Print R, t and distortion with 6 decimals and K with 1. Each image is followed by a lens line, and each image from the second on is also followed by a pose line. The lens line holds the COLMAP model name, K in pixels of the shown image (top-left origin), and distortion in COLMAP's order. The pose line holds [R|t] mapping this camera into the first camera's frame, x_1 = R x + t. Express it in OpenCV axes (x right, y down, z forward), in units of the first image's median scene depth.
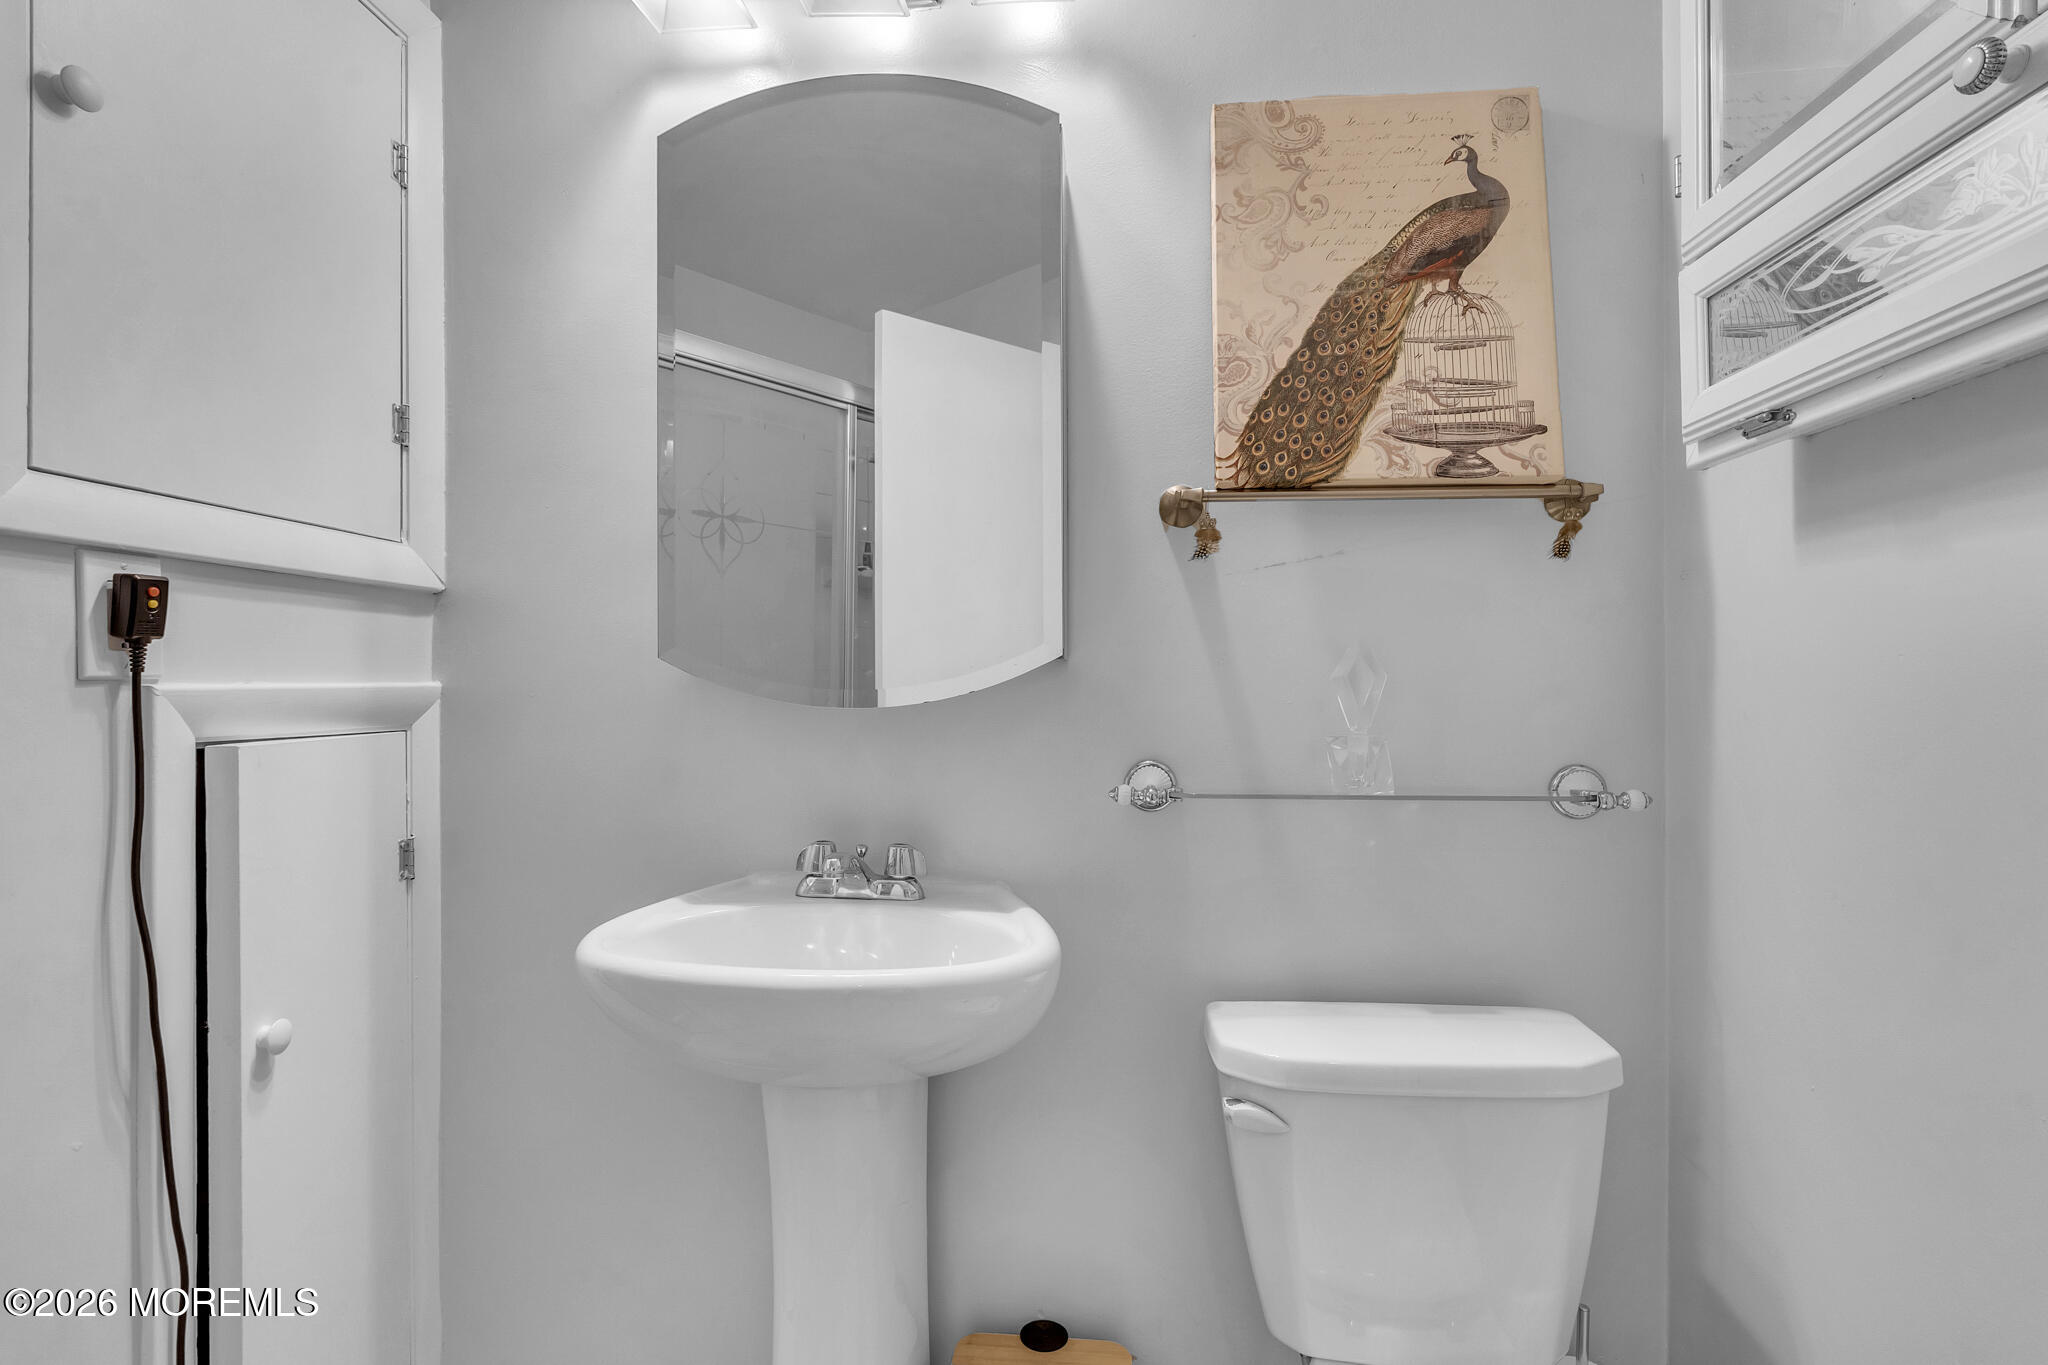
lens RADIAL K [[935.9, 0, 1015.4], [0, 935.9, 678.1], [0, 0, 1]] dist [-0.009323, 0.002370]
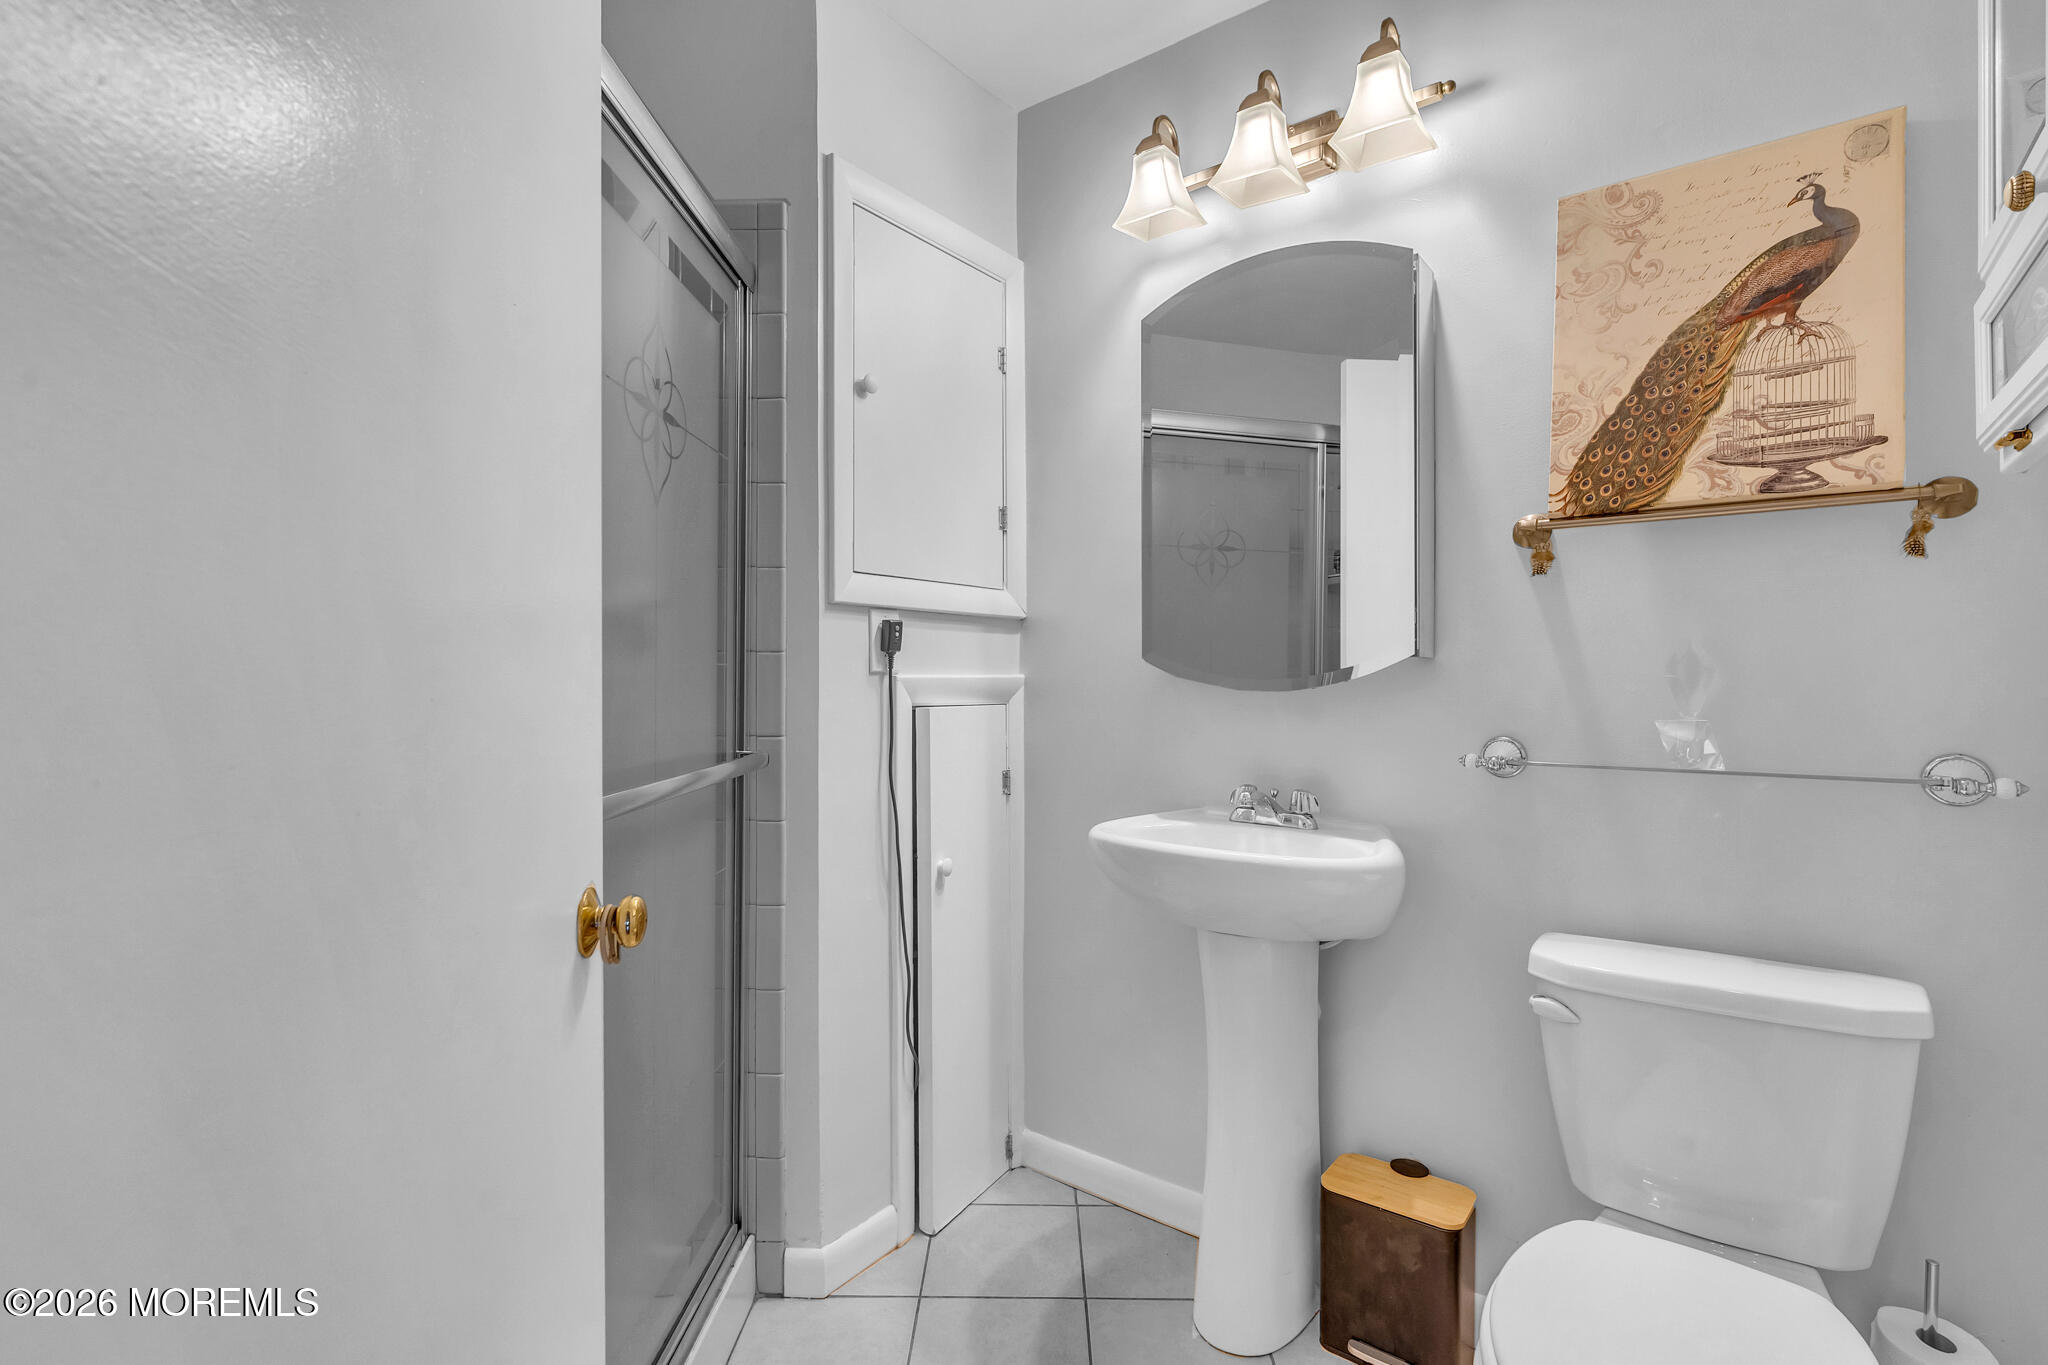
lens RADIAL K [[935.9, 0, 1024.6], [0, 935.9, 676.9], [0, 0, 1]] dist [-0.009323, 0.002370]
pose [[0.845929, 0.000603, -0.533295, 0.286177], [0.001053, 0.999996, 0.002801, 0.004239], [0.533295, -0.002931, 0.845925, -0.425894]]
